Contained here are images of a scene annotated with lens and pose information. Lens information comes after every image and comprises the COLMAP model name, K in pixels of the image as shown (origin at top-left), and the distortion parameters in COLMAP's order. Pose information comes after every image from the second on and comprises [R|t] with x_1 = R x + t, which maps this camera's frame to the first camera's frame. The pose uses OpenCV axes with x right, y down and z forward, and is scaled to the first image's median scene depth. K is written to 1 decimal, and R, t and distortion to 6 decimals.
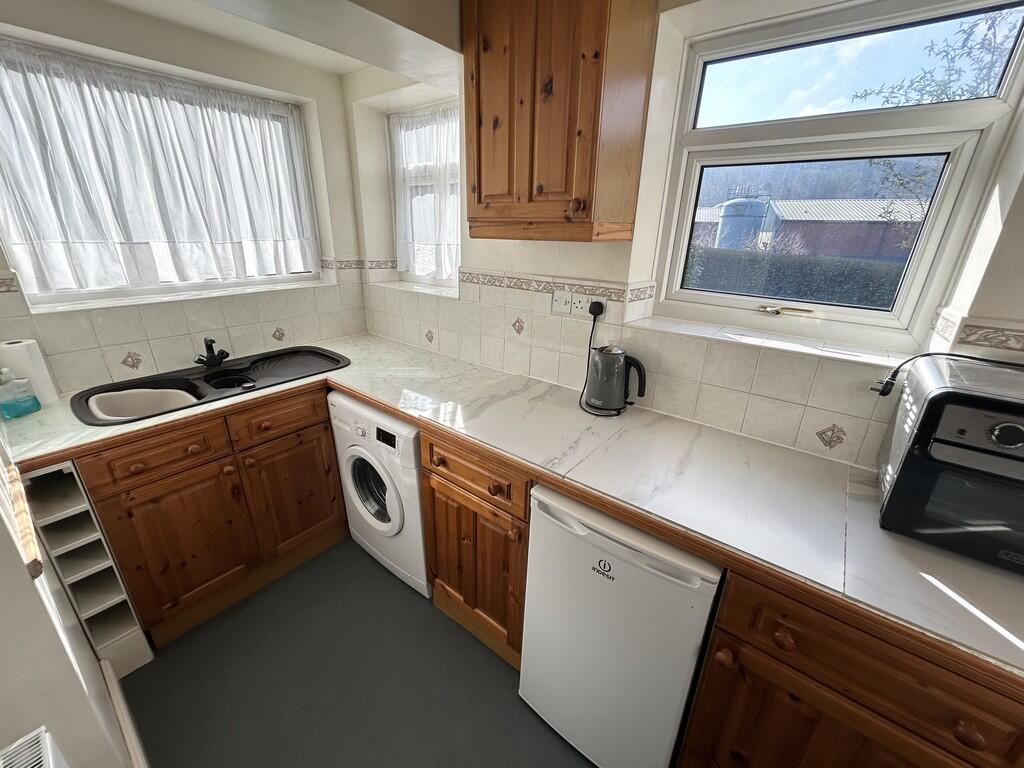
lens RADIAL K [[406.7, 0, 511.1], [0, 406.7, 382.7], [0, 0, 1]] dist [0.004081, 0.000027]
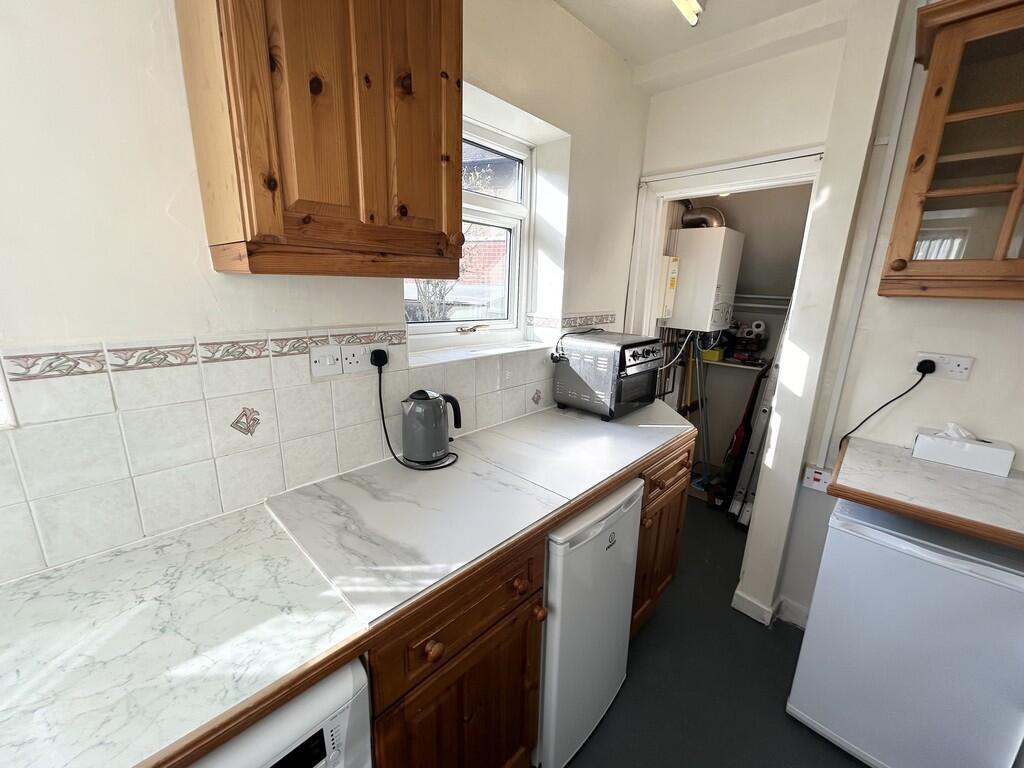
lens RADIAL K [[406.7, 0, 512.7], [0, 406.7, 383.2], [0, 0, 1]] dist [0.004081, 0.000027]
pose [[0.090471, -0.255509, 0.962564, -0.558286], [0.323259, 0.921729, 0.214286, -0.218925], [-0.941976, 0.291771, 0.165985, 0.611386]]
